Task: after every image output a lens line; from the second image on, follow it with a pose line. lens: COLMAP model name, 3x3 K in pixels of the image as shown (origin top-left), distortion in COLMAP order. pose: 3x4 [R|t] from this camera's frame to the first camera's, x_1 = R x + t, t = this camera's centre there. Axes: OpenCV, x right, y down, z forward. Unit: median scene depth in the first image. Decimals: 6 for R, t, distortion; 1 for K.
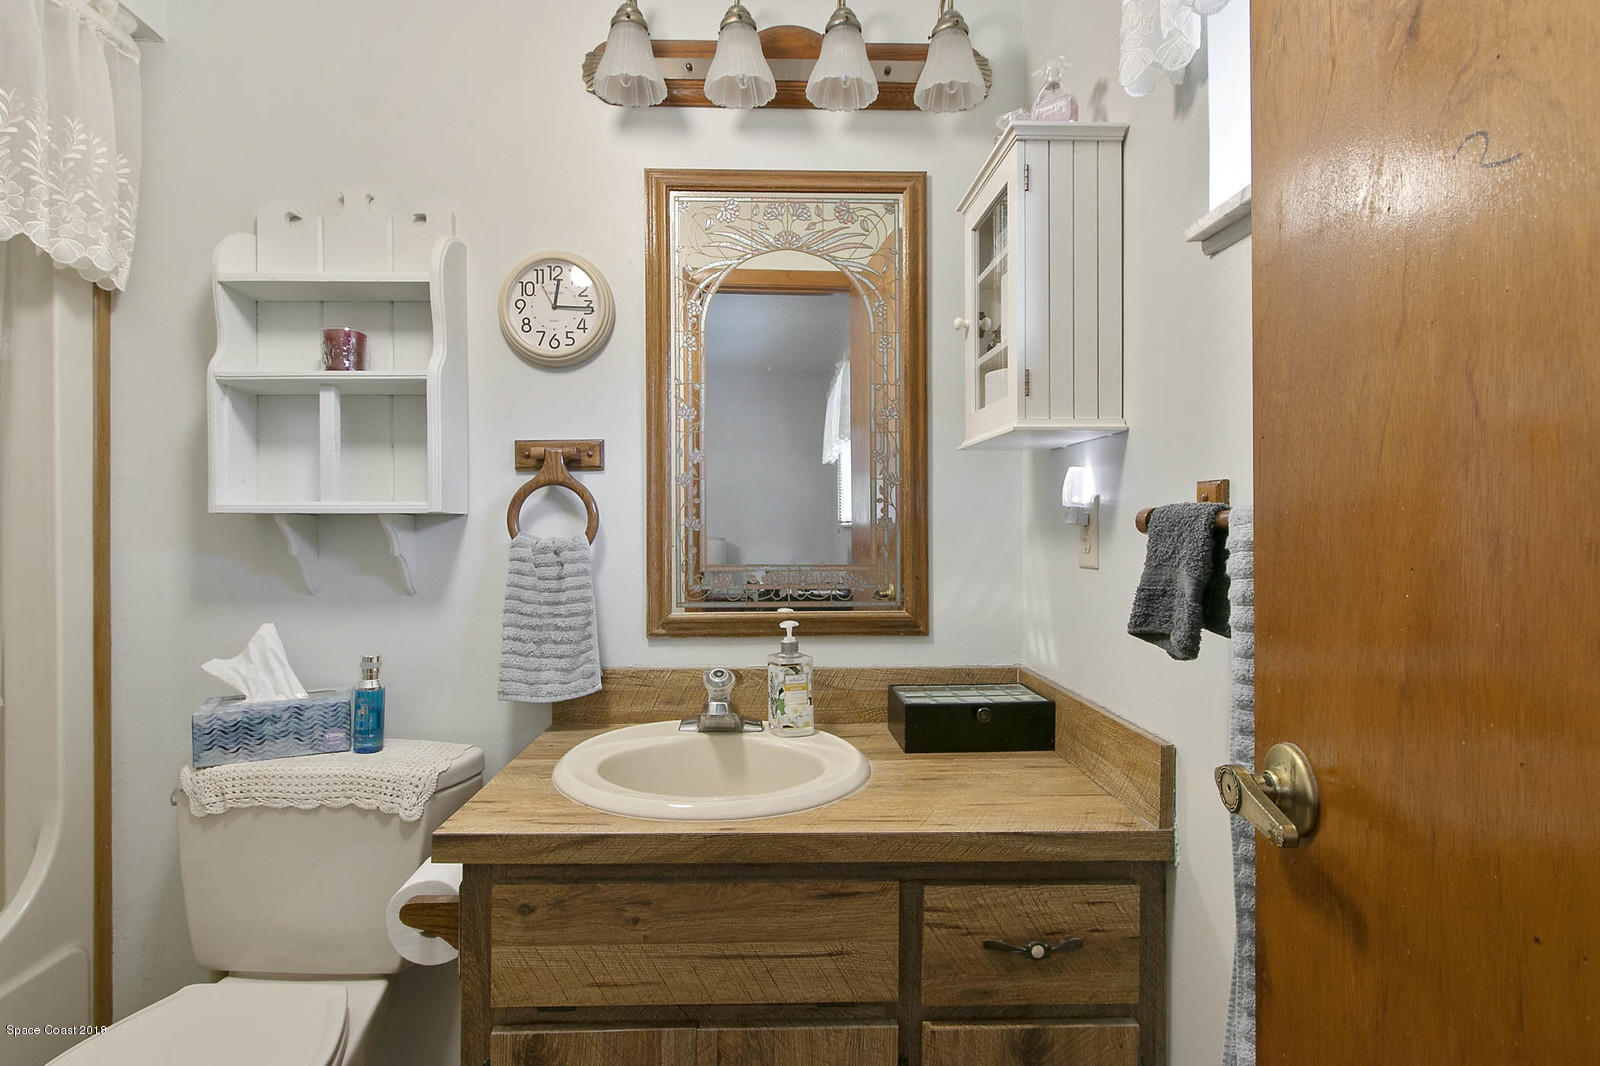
lens RADIAL K [[780.1, 0, 800.0], [0, 780.1, 533.0], [0, 0, 1]] dist [-0.005246, -0.001025]
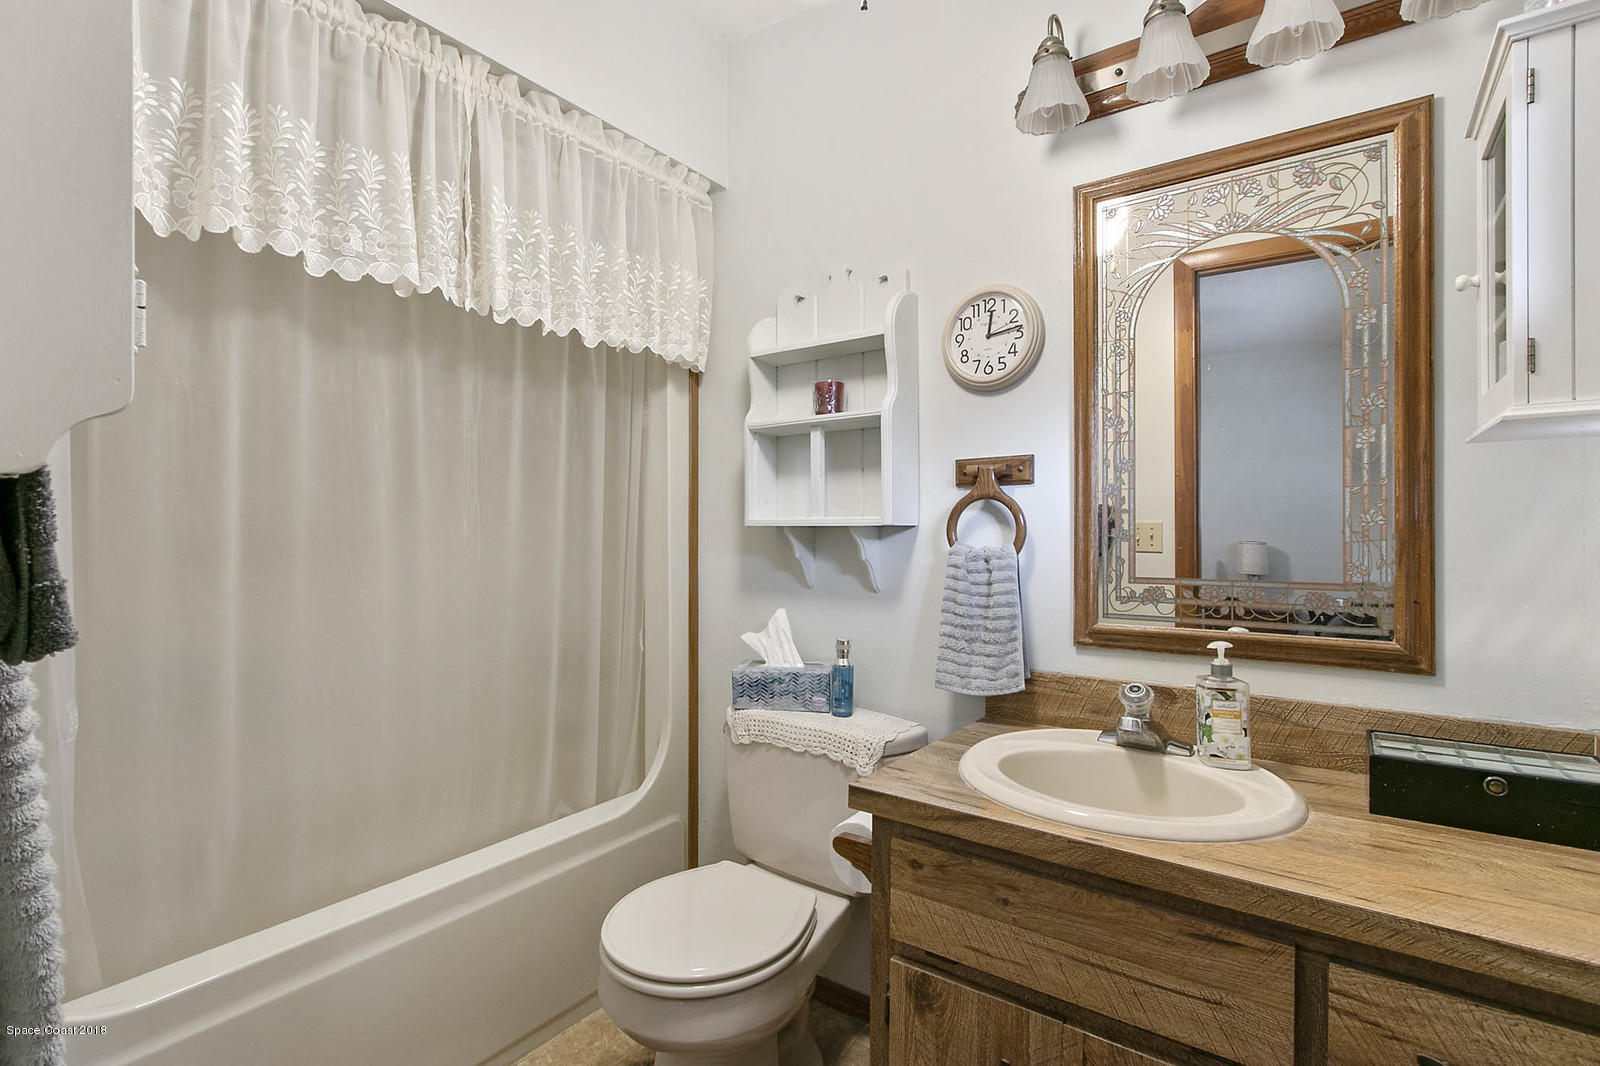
lens RADIAL K [[780.1, 0, 800.0], [0, 780.1, 533.0], [0, 0, 1]] dist [-0.005246, -0.001025]
pose [[0.785006, 0.004356, -0.619472, 0.168113], [-0.003161, 0.999990, 0.003025, -0.016853], [0.619480, -0.000416, 0.785013, -0.027744]]
